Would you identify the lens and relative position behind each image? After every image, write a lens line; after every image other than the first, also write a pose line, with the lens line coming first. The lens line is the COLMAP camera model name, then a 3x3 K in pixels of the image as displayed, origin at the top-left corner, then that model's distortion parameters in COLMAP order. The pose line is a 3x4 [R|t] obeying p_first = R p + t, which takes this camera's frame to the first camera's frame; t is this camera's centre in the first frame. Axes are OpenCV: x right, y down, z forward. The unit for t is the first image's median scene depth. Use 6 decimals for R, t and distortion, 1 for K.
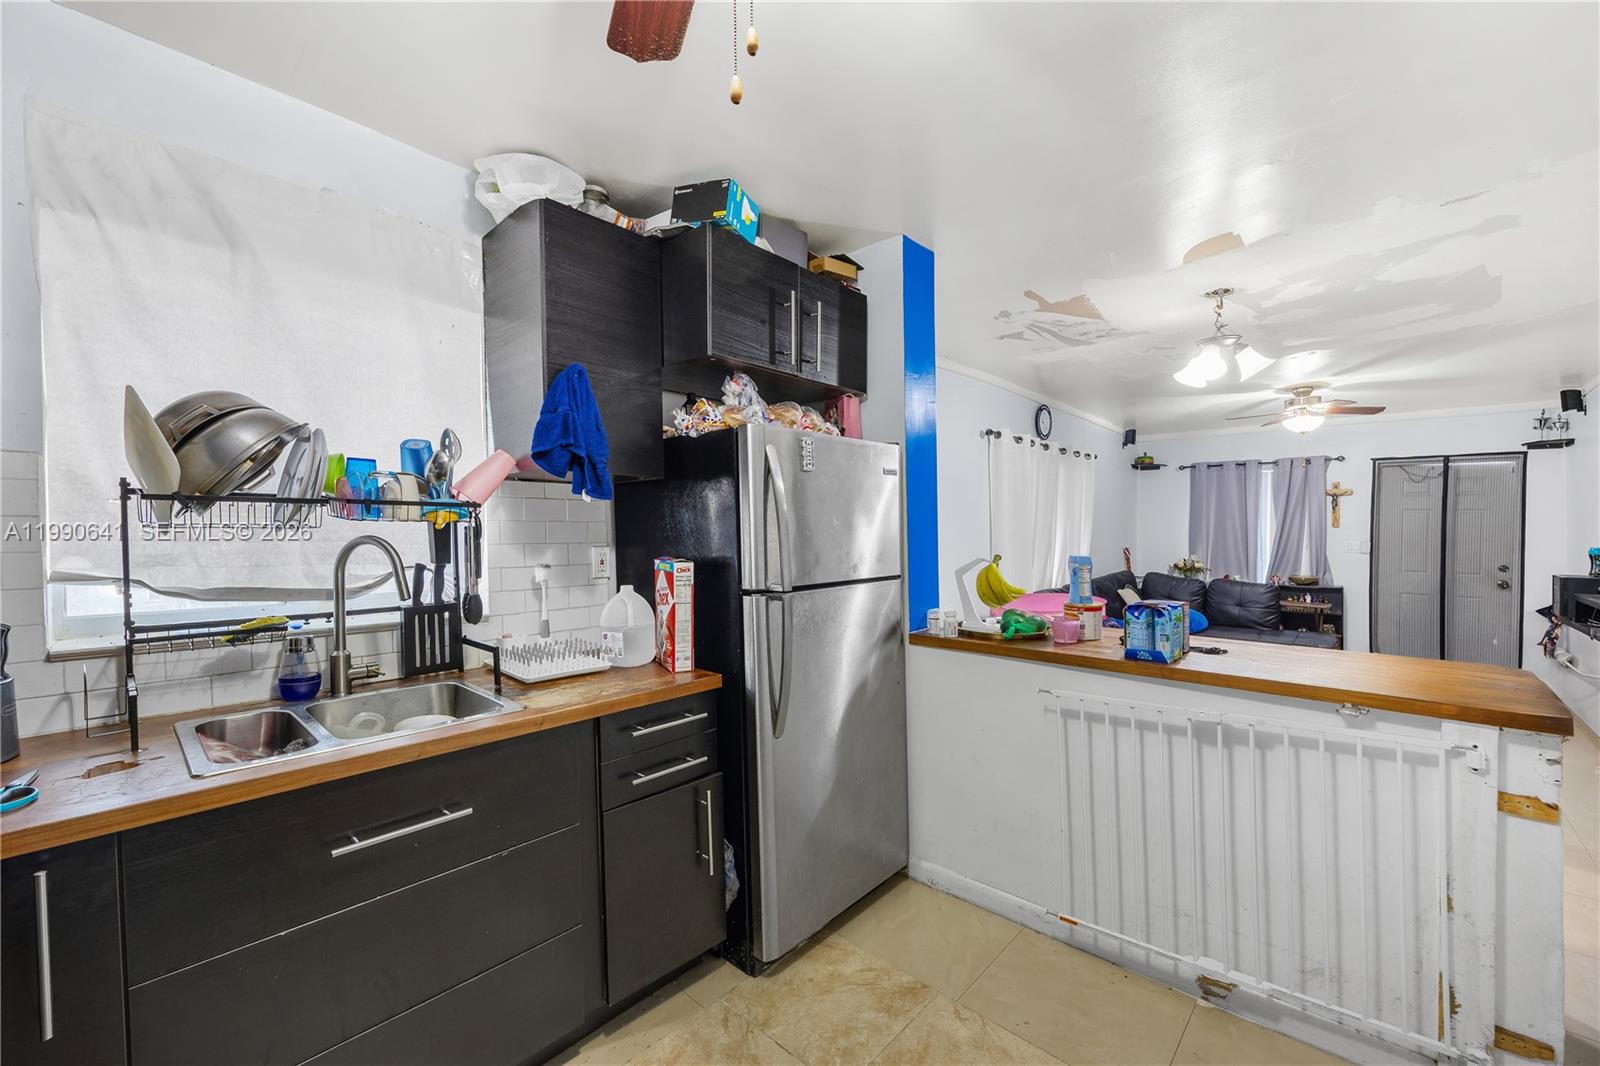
lens RADIAL K [[631.2, 0, 799.9], [0, 631.2, 542.0], [0, 0, 1]] dist [0.000900, 0.001223]
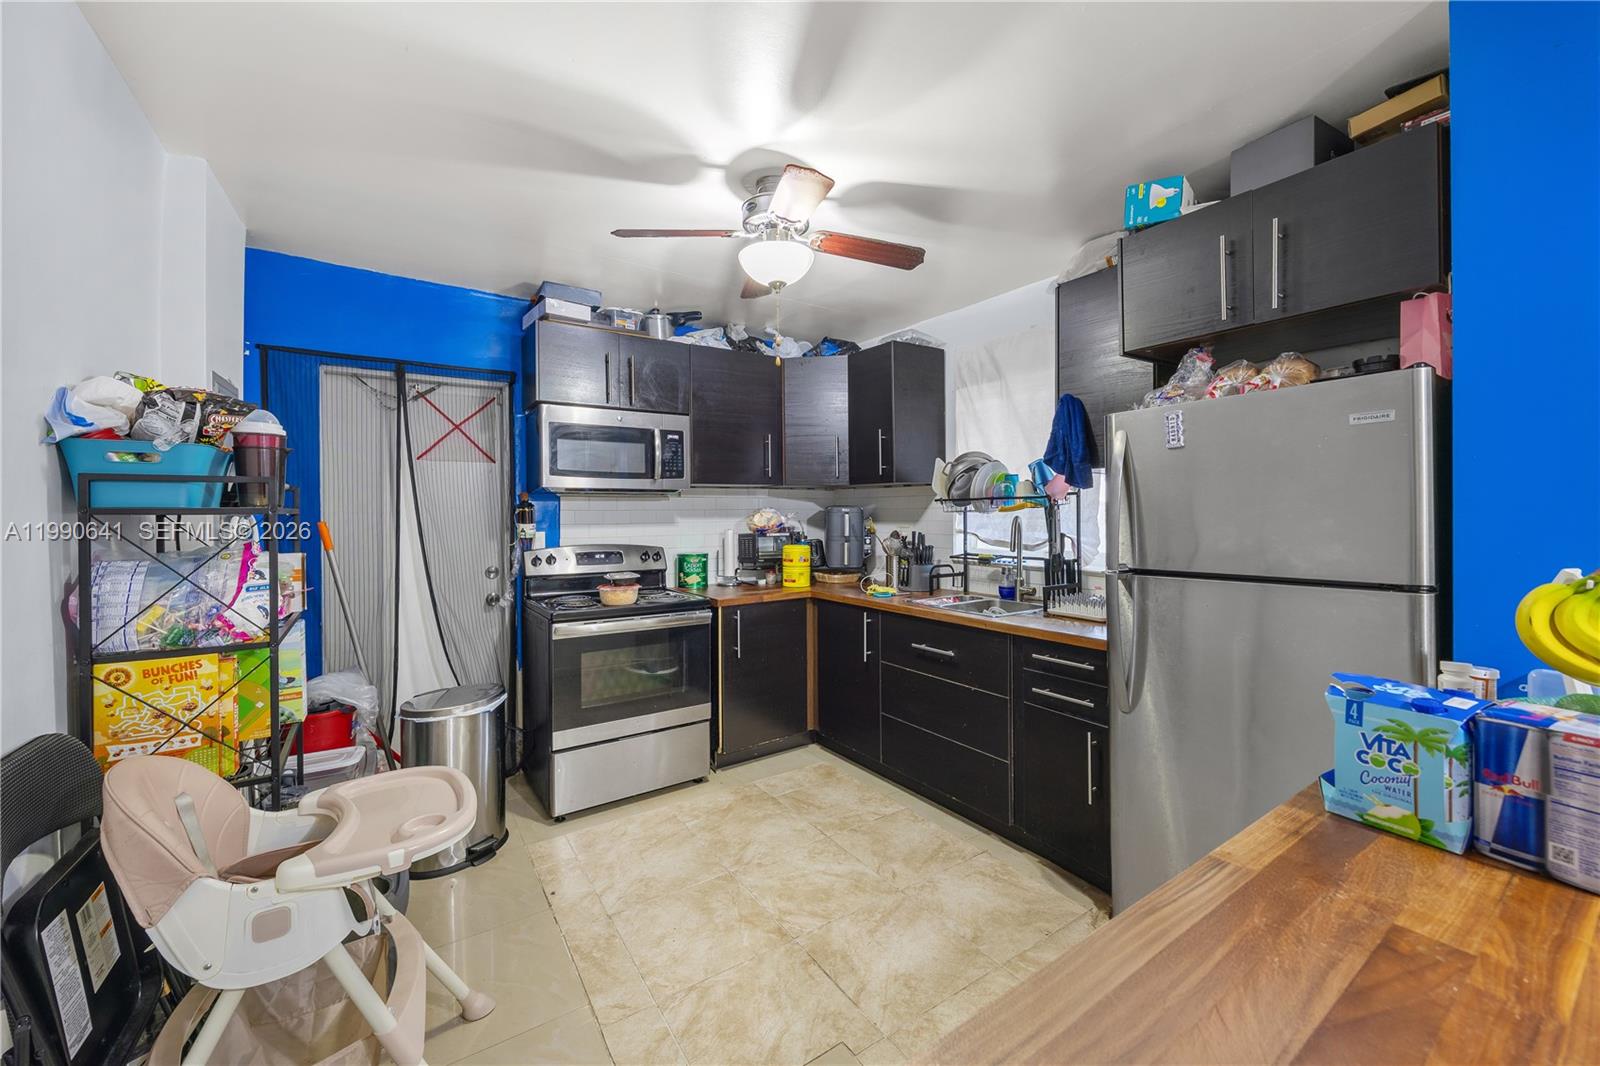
lens RADIAL K [[631.2, 0, 831.0], [0, 631.2, 523.4], [0, 0, 1]] dist [0.000900, 0.001223]
pose [[-0.188583, 0.018297, -0.981887, 0.861198], [-0.012641, 0.999698, 0.021057, -0.013936], [0.981976, 0.016383, -0.188295, 0.577896]]
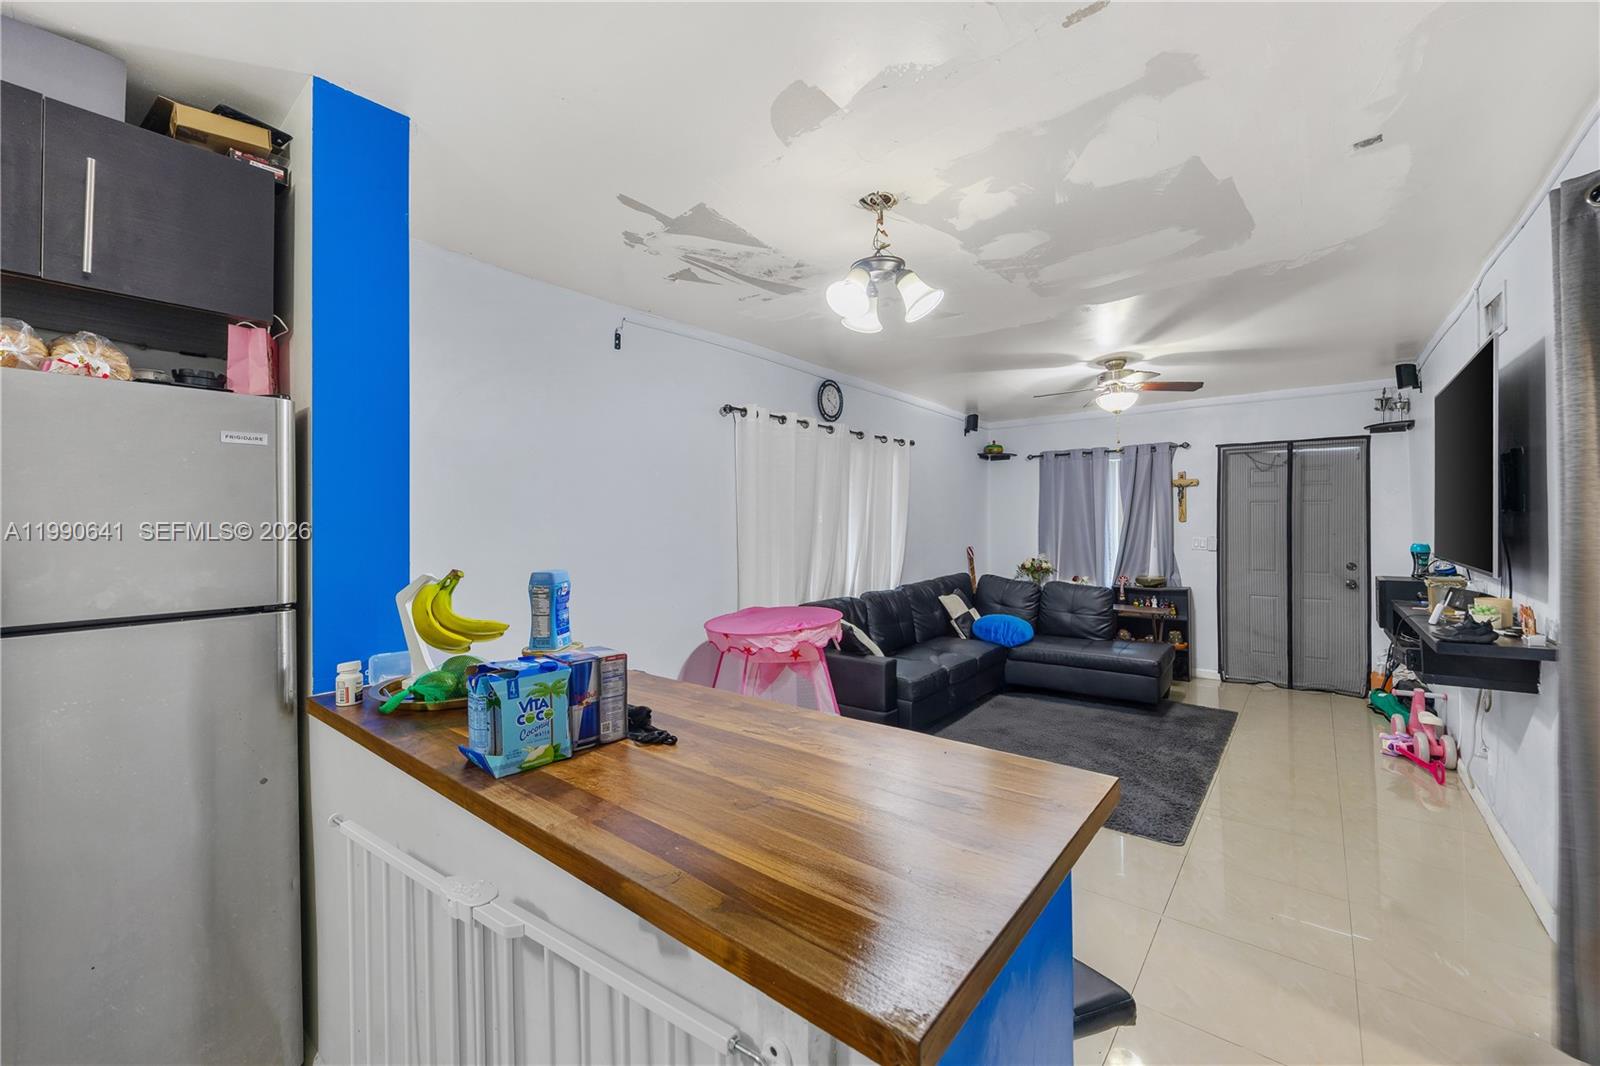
lens RADIAL K [[631.2, 0, 796.3], [0, 631.2, 530.2], [0, 0, 1]] dist [0.000900, 0.001223]
pose [[0.998371, -0.008643, 0.056404, 0.659287], [0.009489, 0.999846, -0.014751, -0.009447], [-0.056268, 0.015262, 0.998299, 0.360737]]
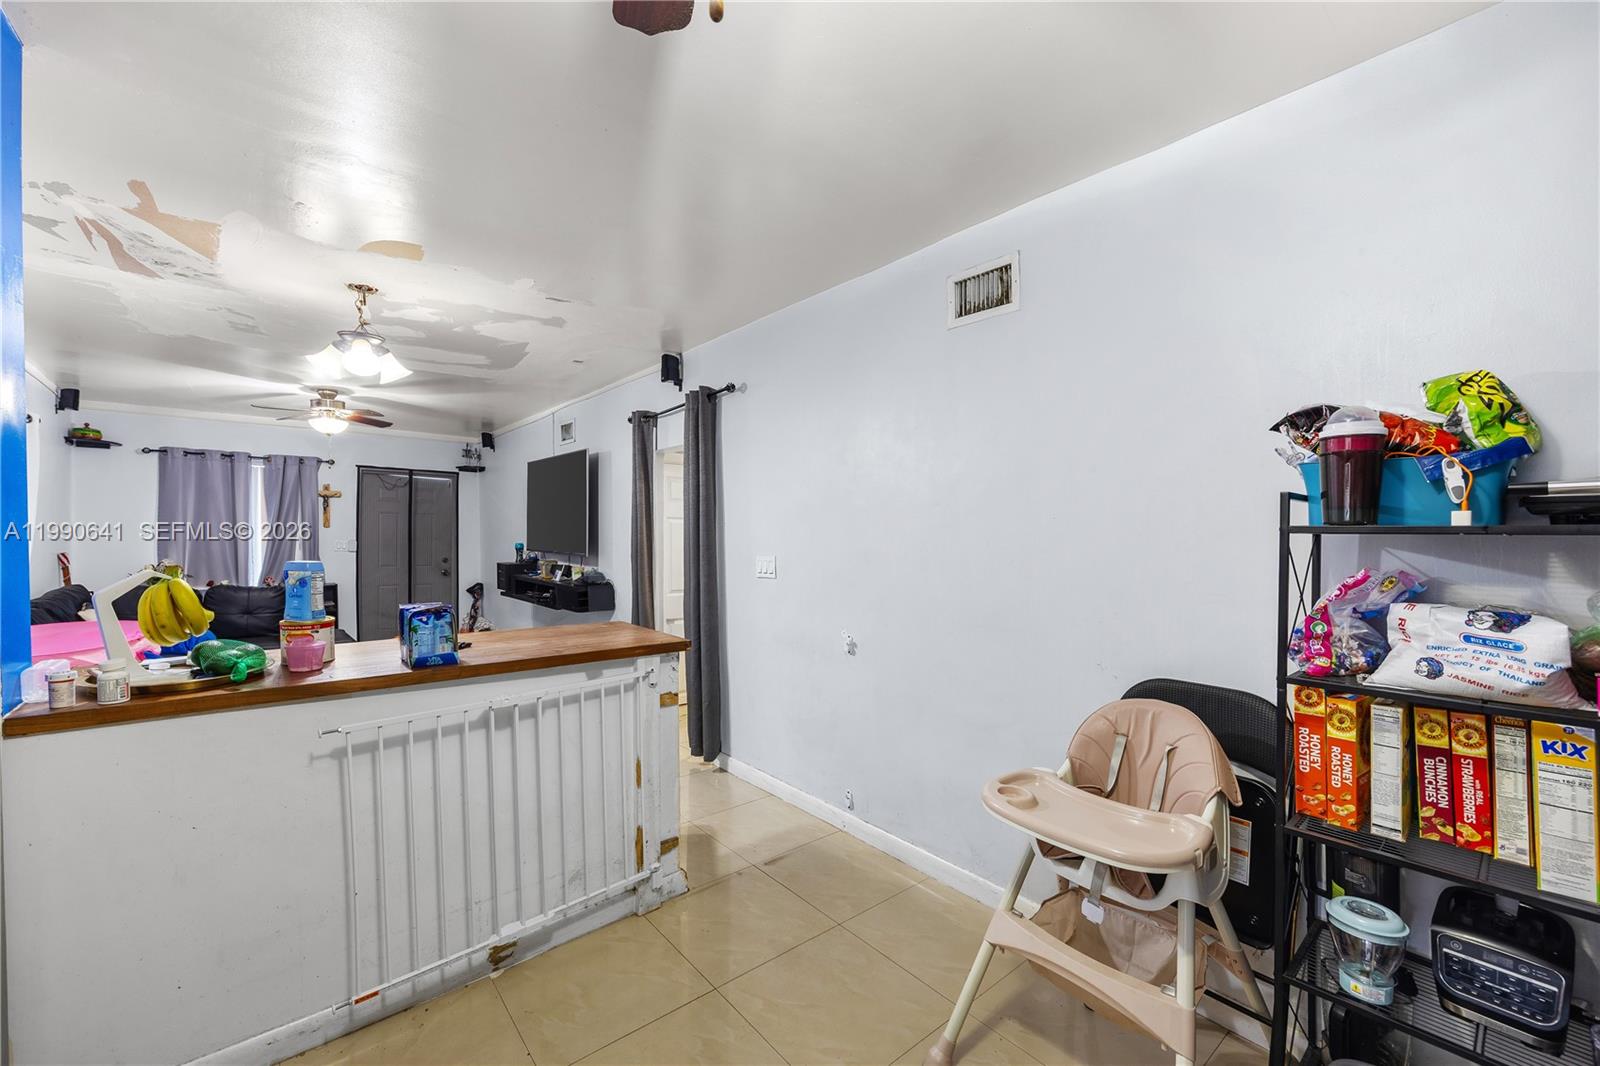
lens RADIAL K [[659.1, 0, 789.1], [0, 659.1, 522.6], [0, 0, 1]] dist [0.004808, -0.002308]
pose [[0.136589, 0.016226, 0.990495, -0.317901], [0.012221, 0.999762, -0.018063, -0.006578], [-0.990552, 0.014572, 0.136358, 0.264499]]
